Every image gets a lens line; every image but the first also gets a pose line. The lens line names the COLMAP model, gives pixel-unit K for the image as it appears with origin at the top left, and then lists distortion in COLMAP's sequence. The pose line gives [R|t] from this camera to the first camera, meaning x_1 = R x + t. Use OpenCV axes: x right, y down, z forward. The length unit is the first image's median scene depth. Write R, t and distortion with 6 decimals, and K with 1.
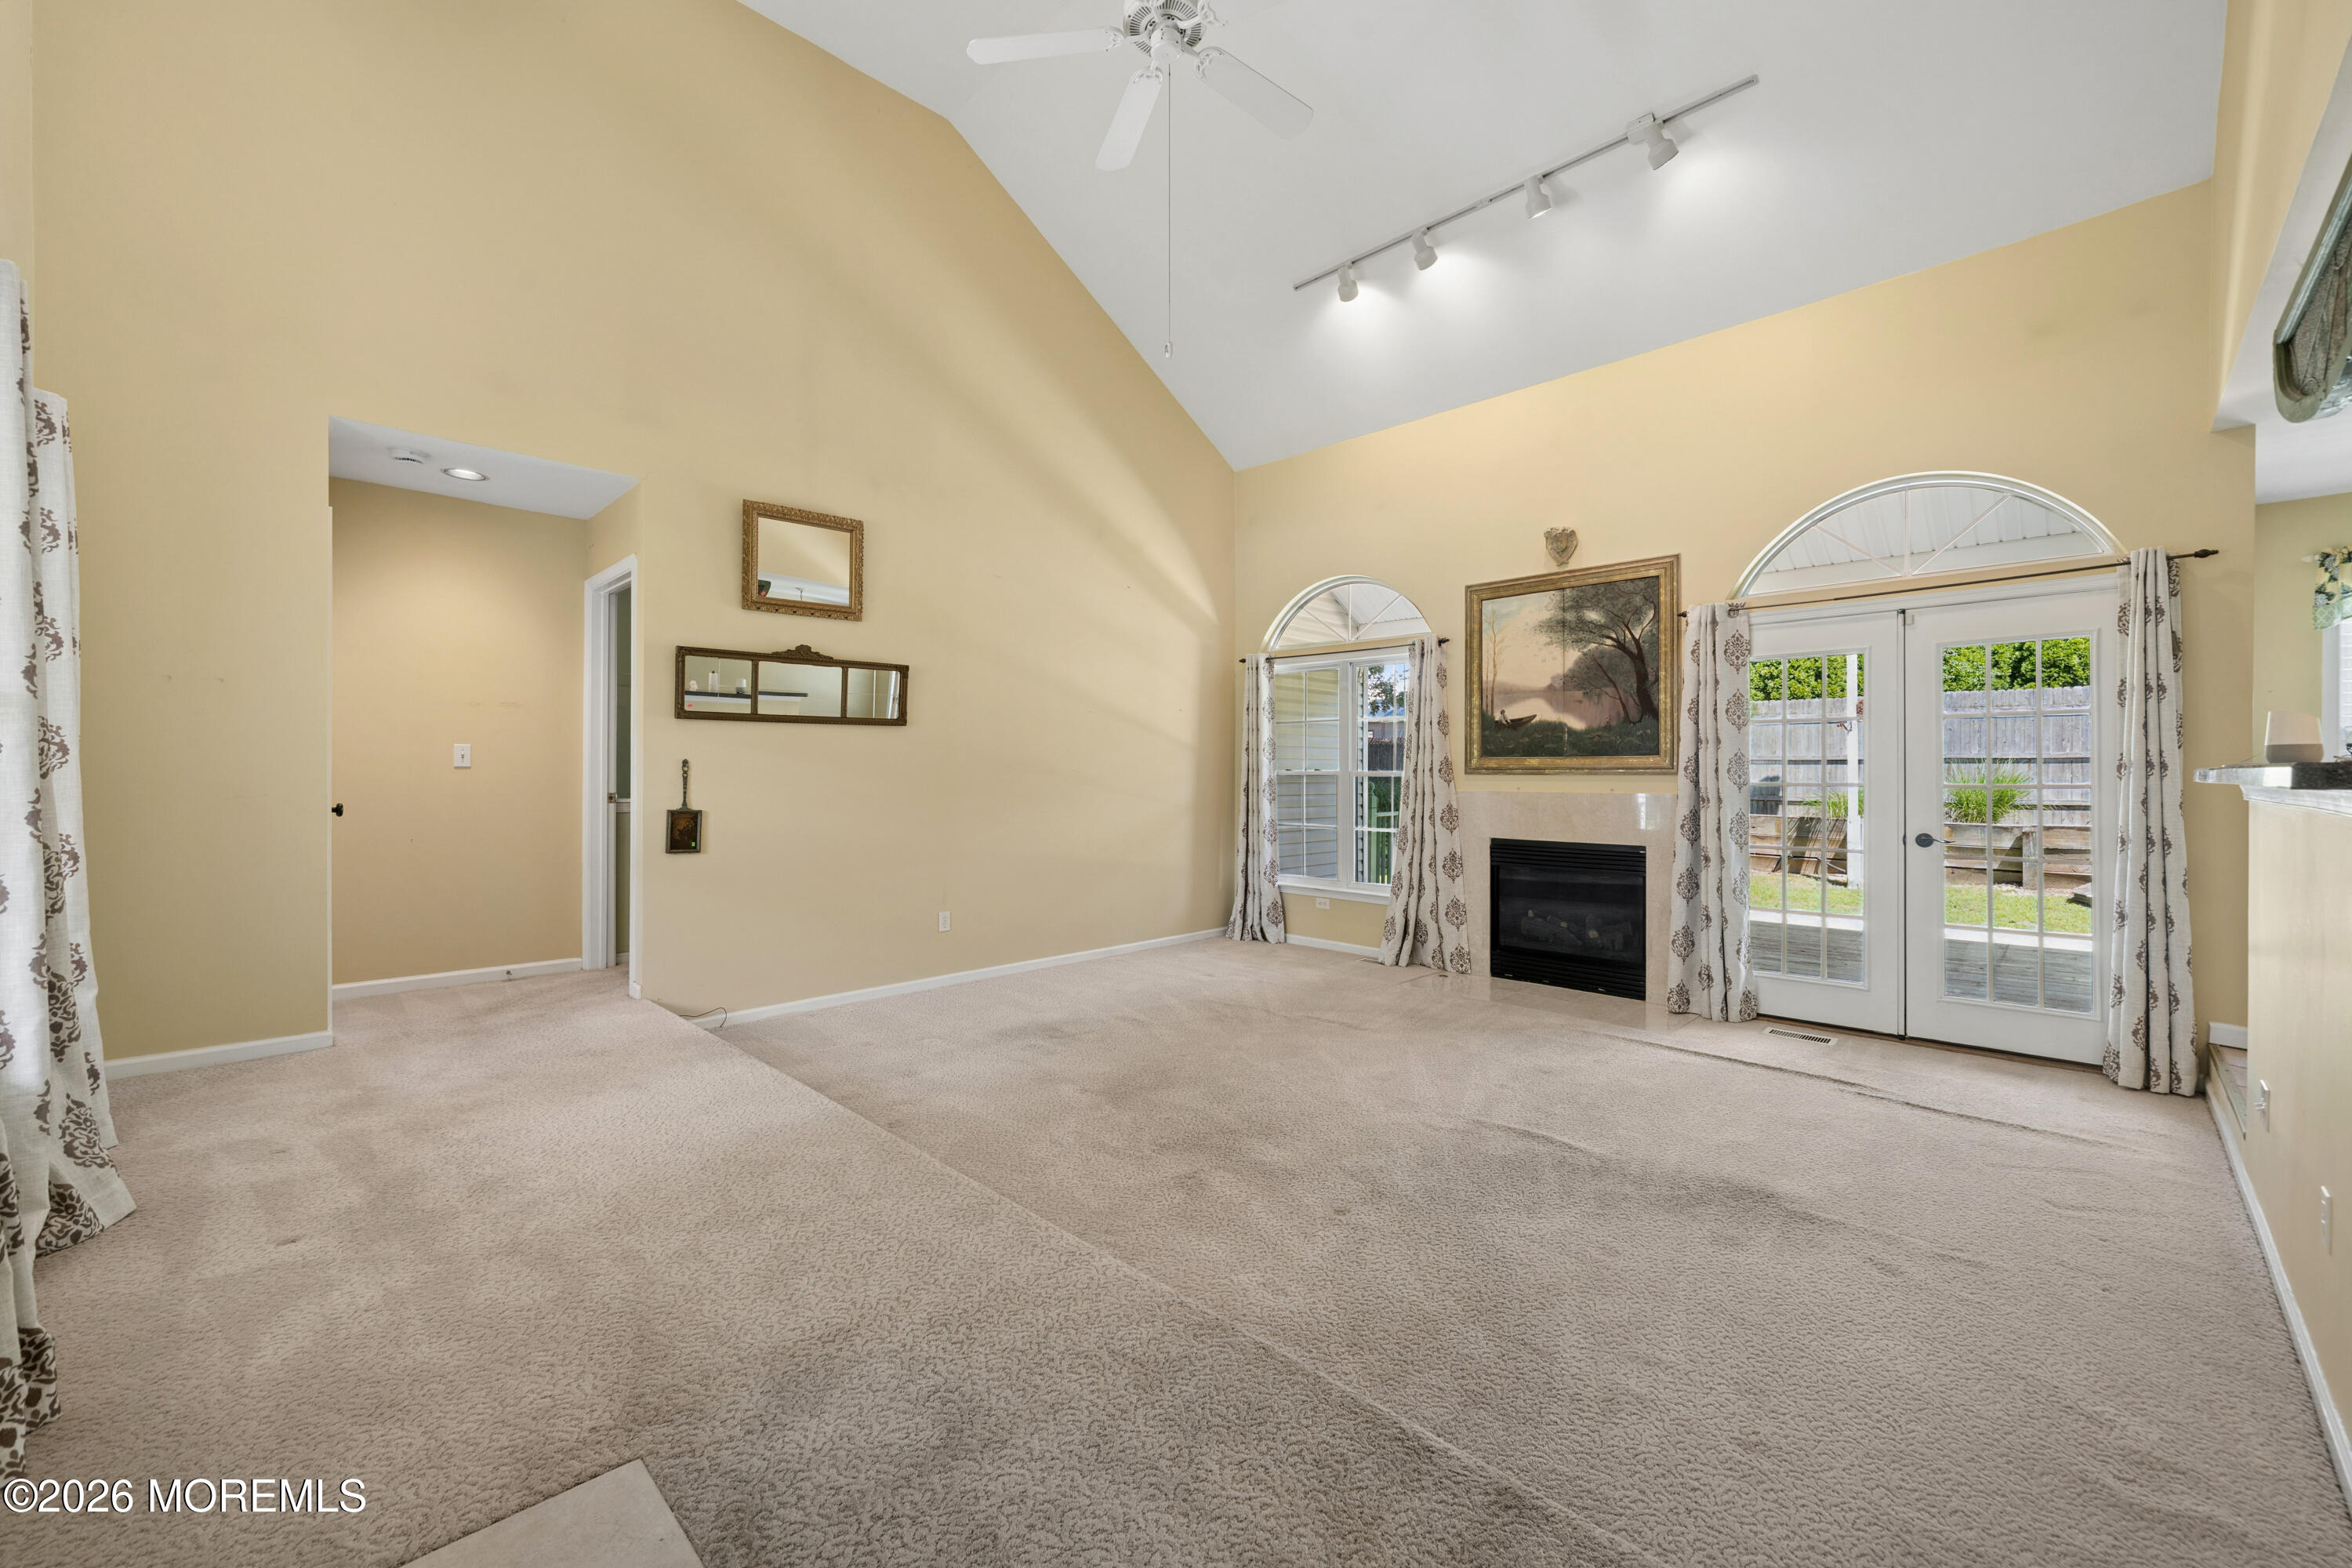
lens RADIAL K [[935.3, 0, 1168.0], [0, 935.3, 783.9], [0, 0, 1]] dist [-0.004523, 0.000331]
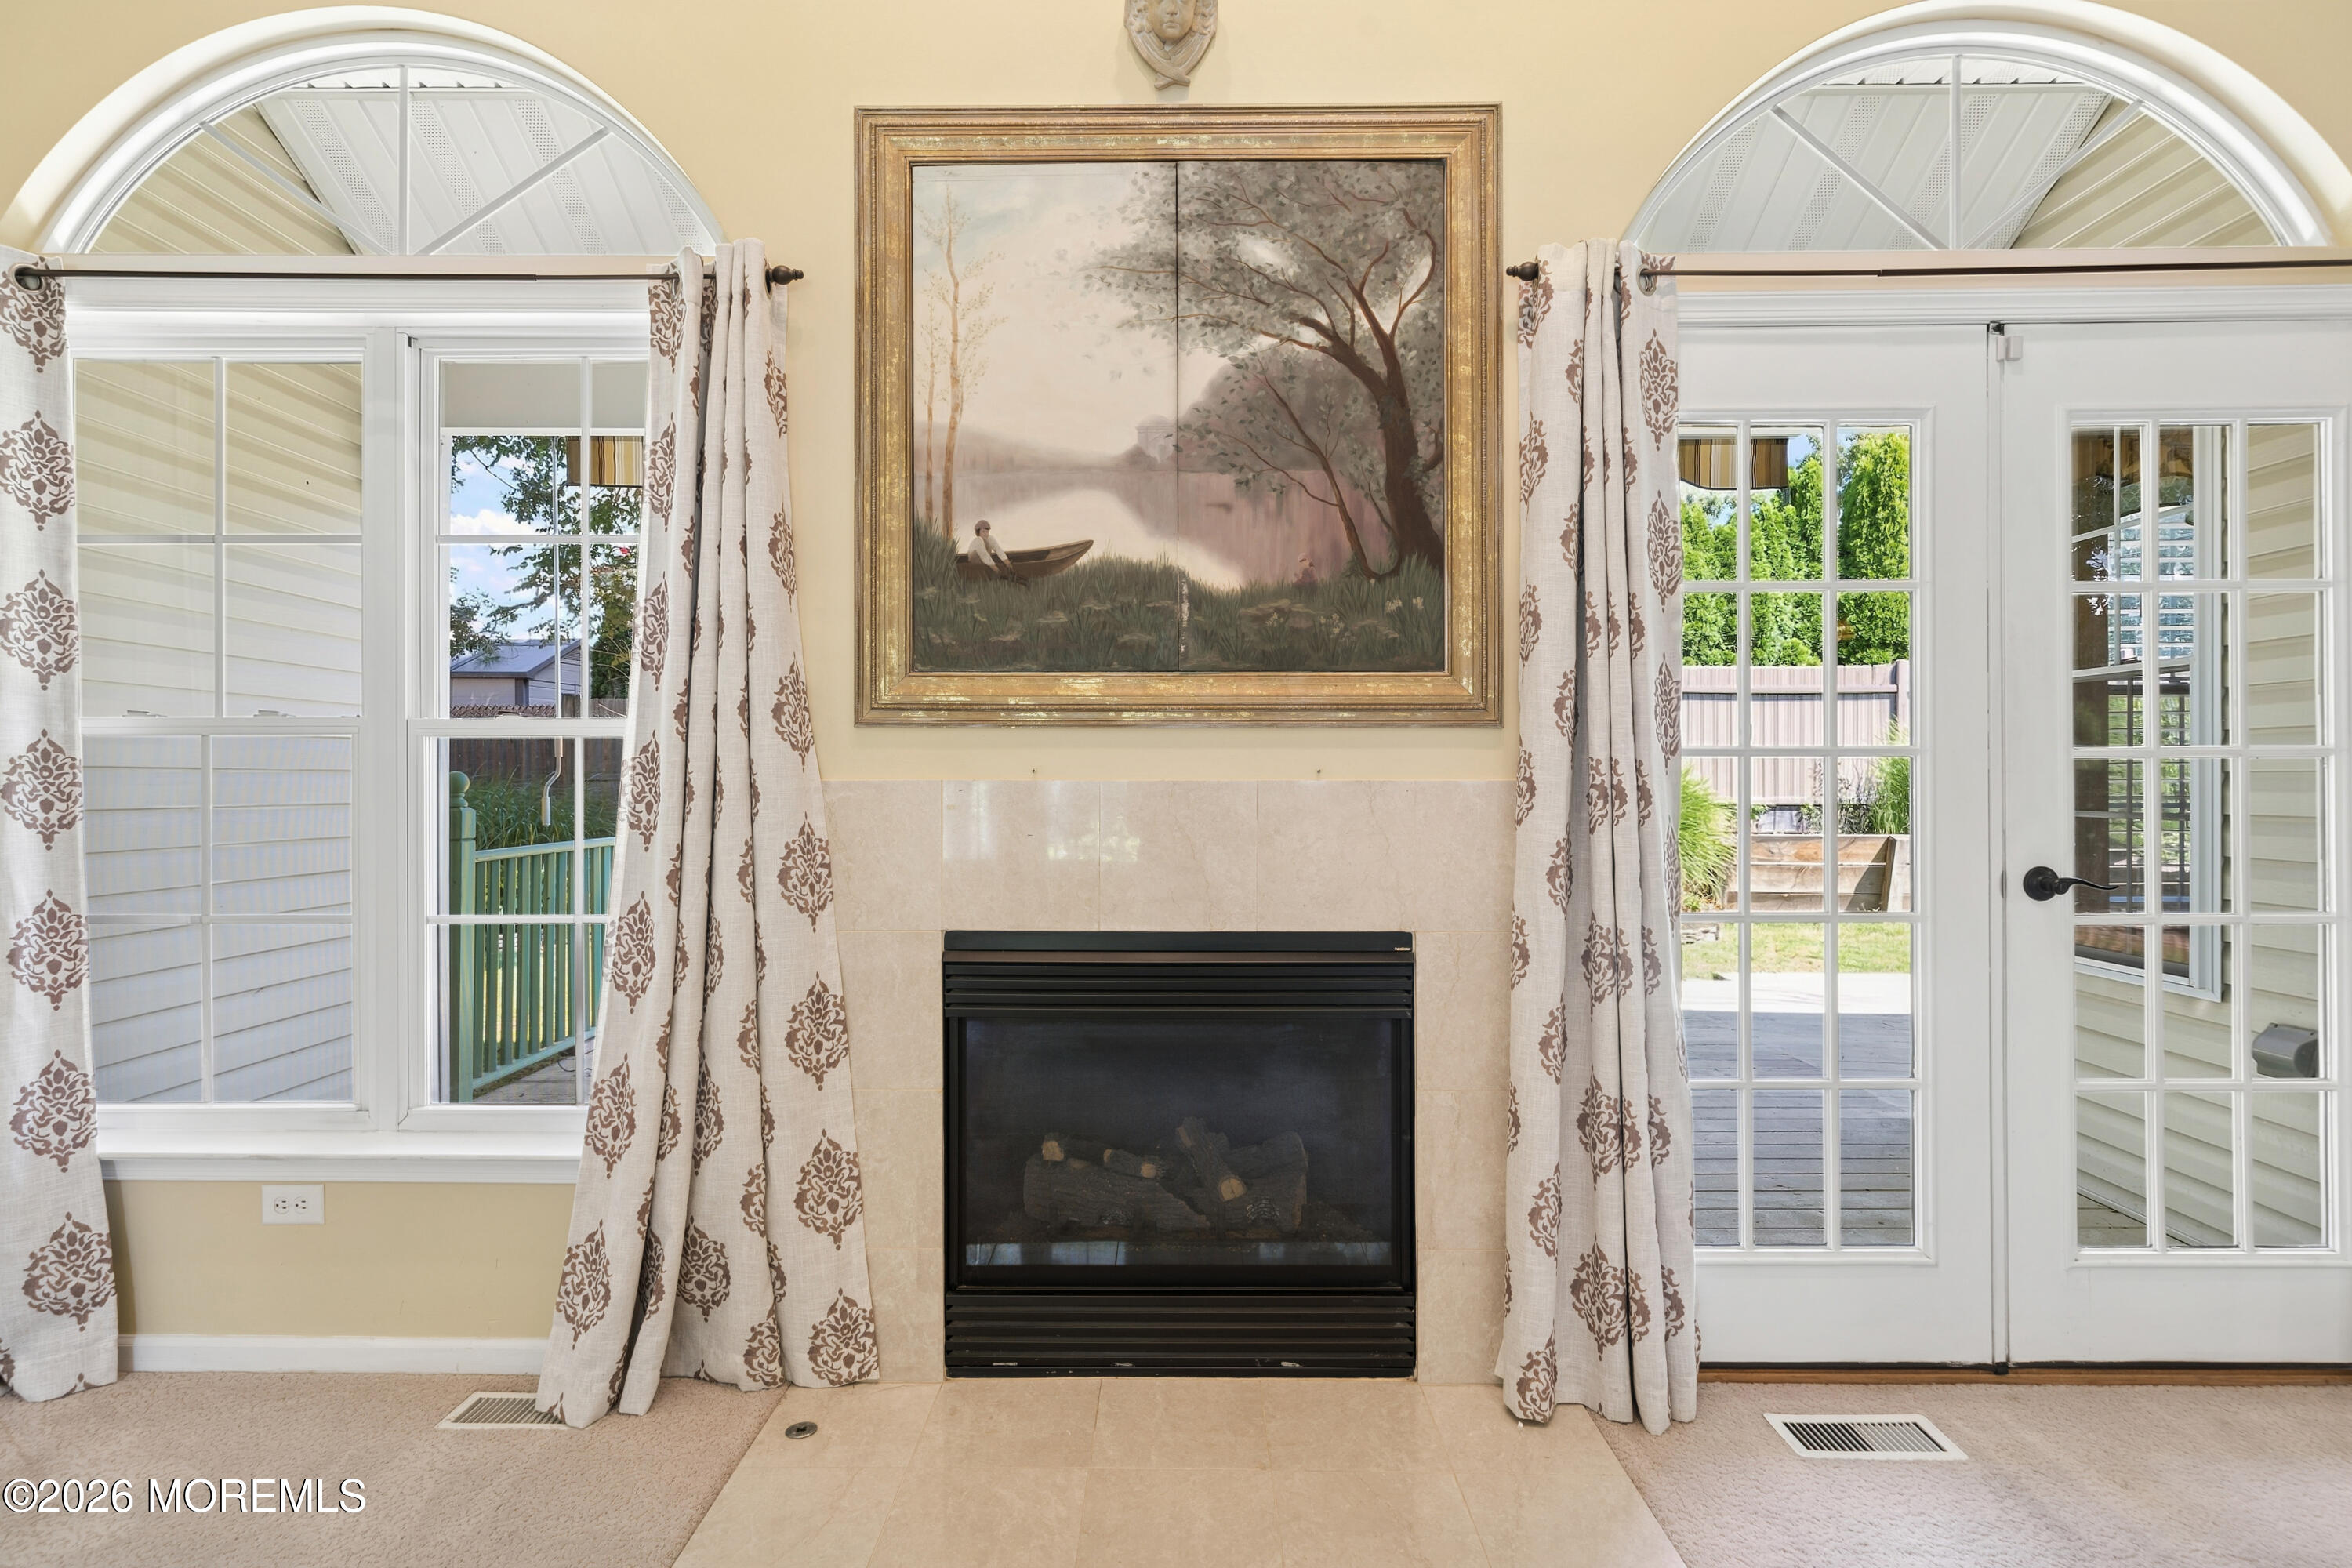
lens RADIAL K [[1210.6, 0, 1182.1], [0, 1210.6, 780.6], [0, 0, 1]] dist [-0.000967, -0.001304]
pose [[0.712273, -0.001498, 0.701901, 0.123022], [0.008392, 0.999944, -0.006383, 0.011332], [-0.701852, 0.010437, 0.712246, 0.678339]]
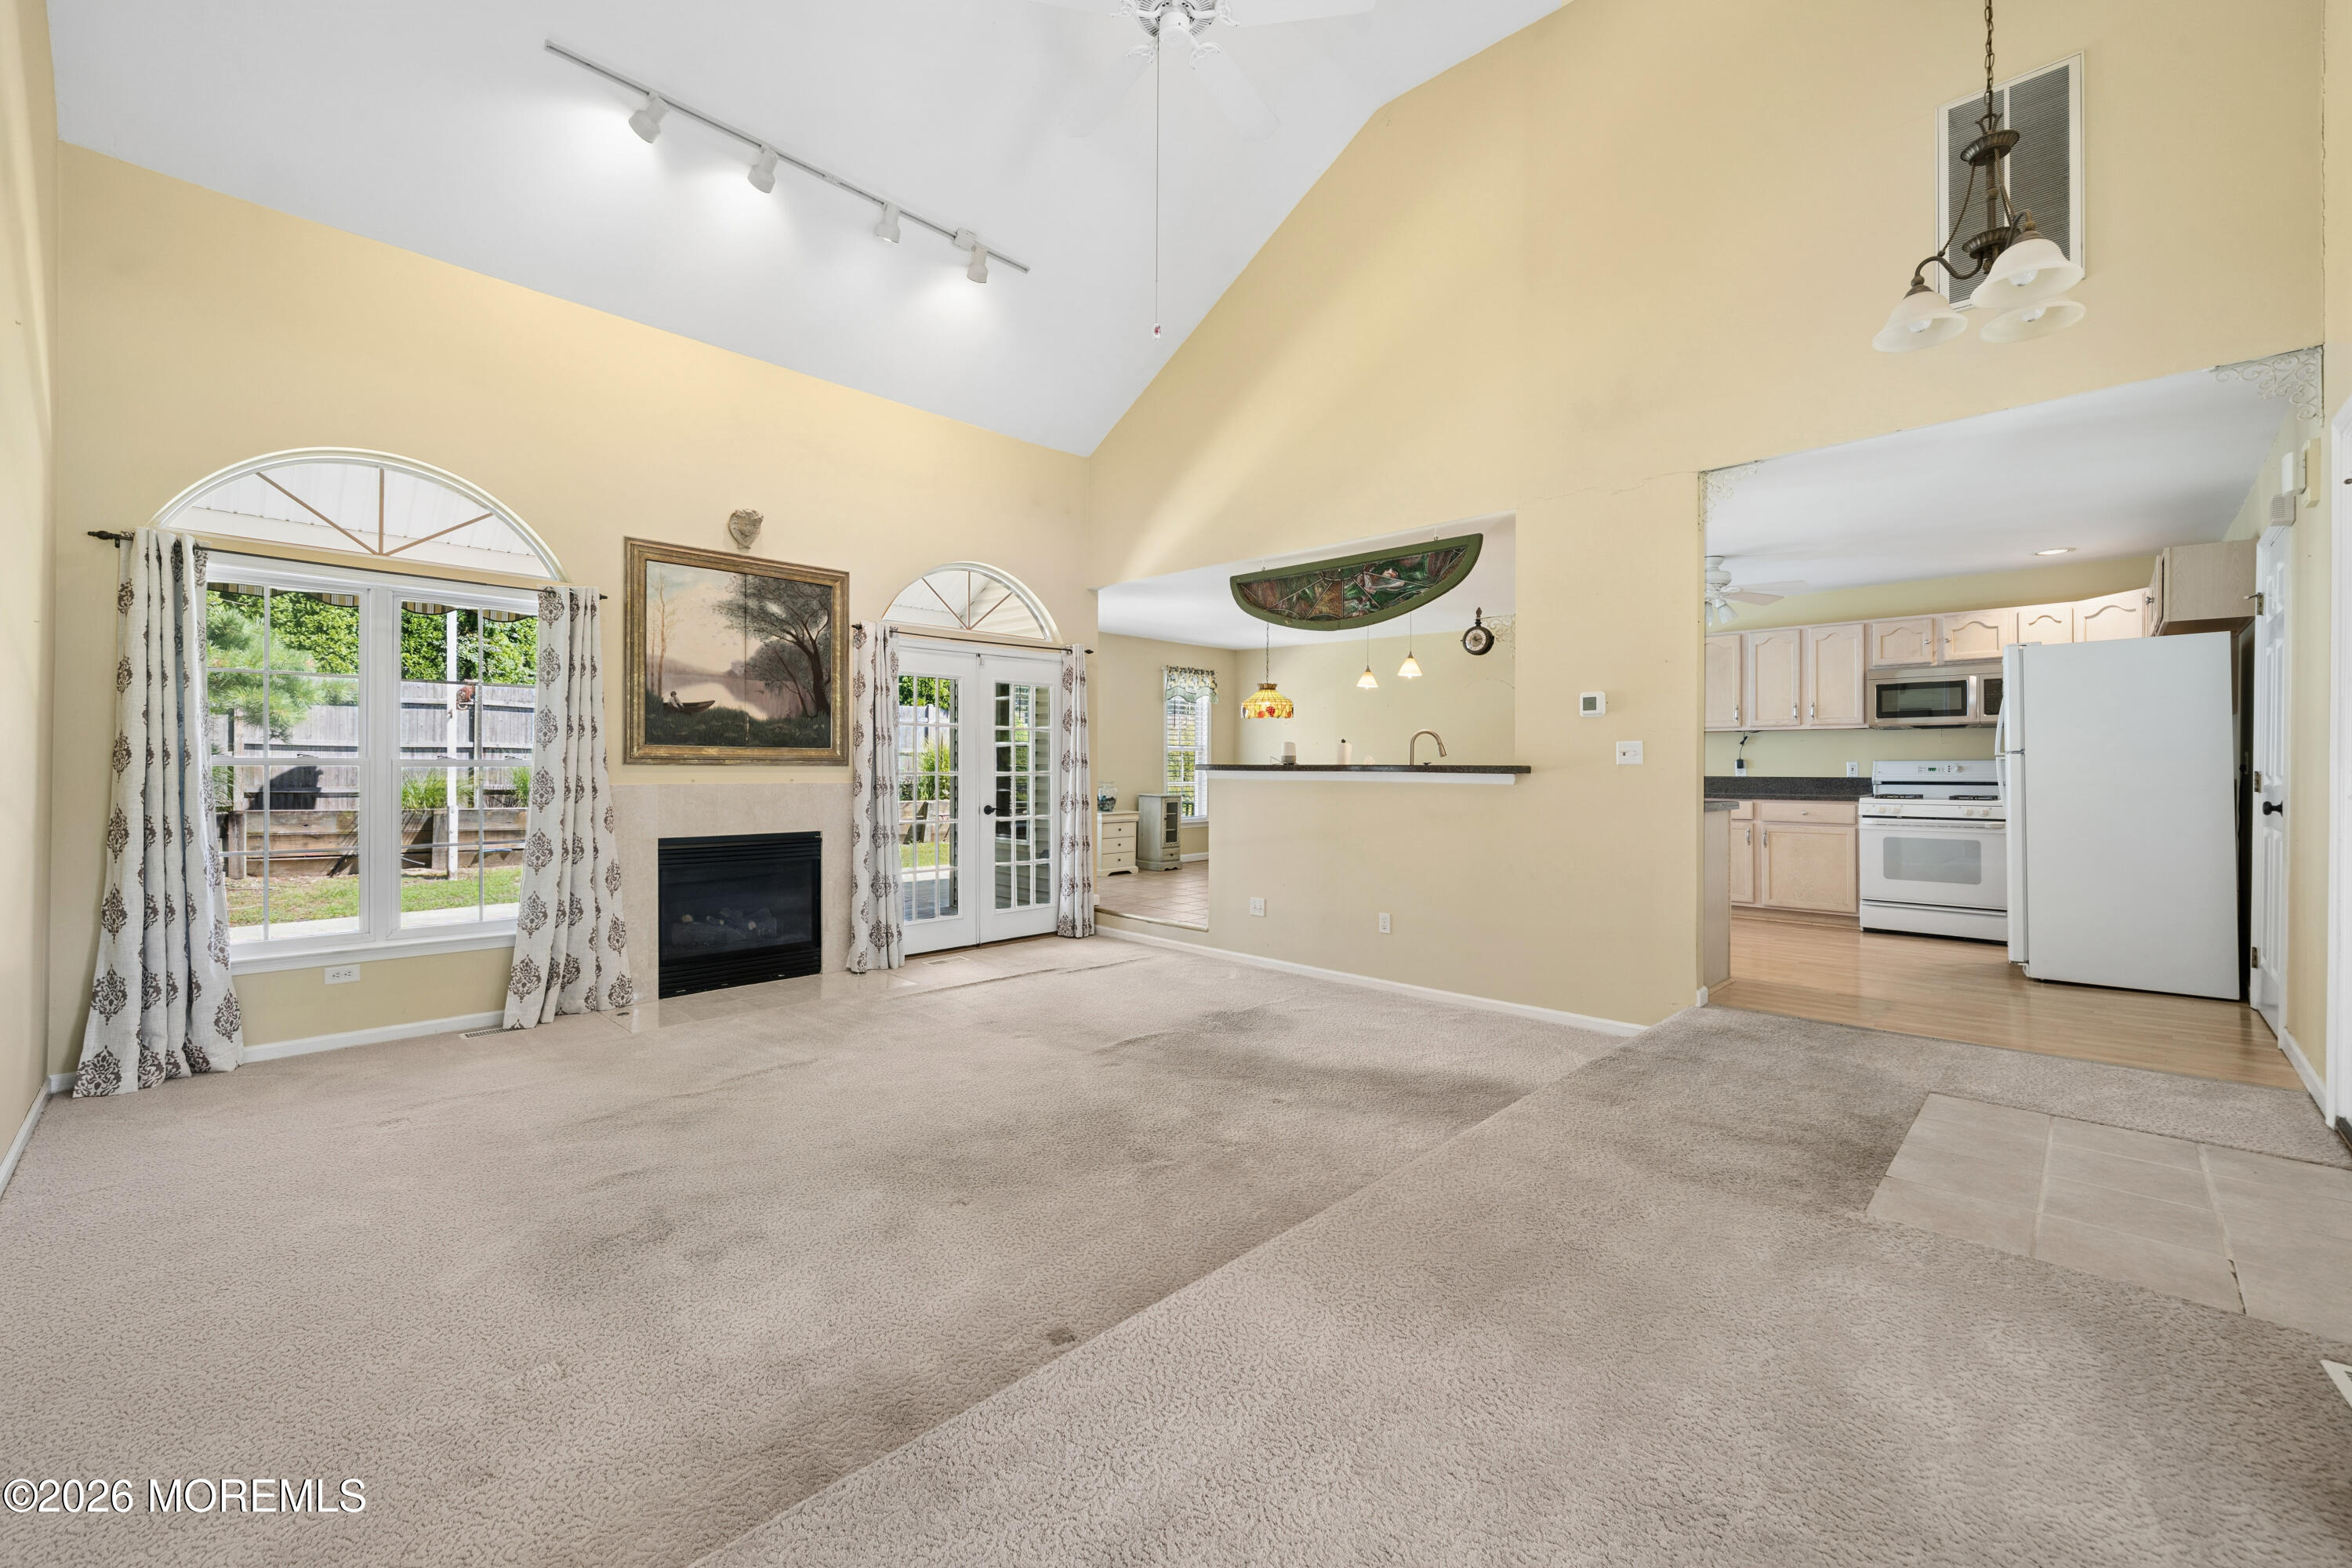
lens RADIAL K [[935.3, 0, 1171.8], [0, 935.3, 770.2], [0, 0, 1]] dist [-0.004523, 0.000331]
pose [[-0.010947, -0.005322, 0.999926, -0.536221], [0.005309, 0.999971, 0.005380, -0.007509], [-0.999926, 0.005367, -0.010919, 0.552786]]
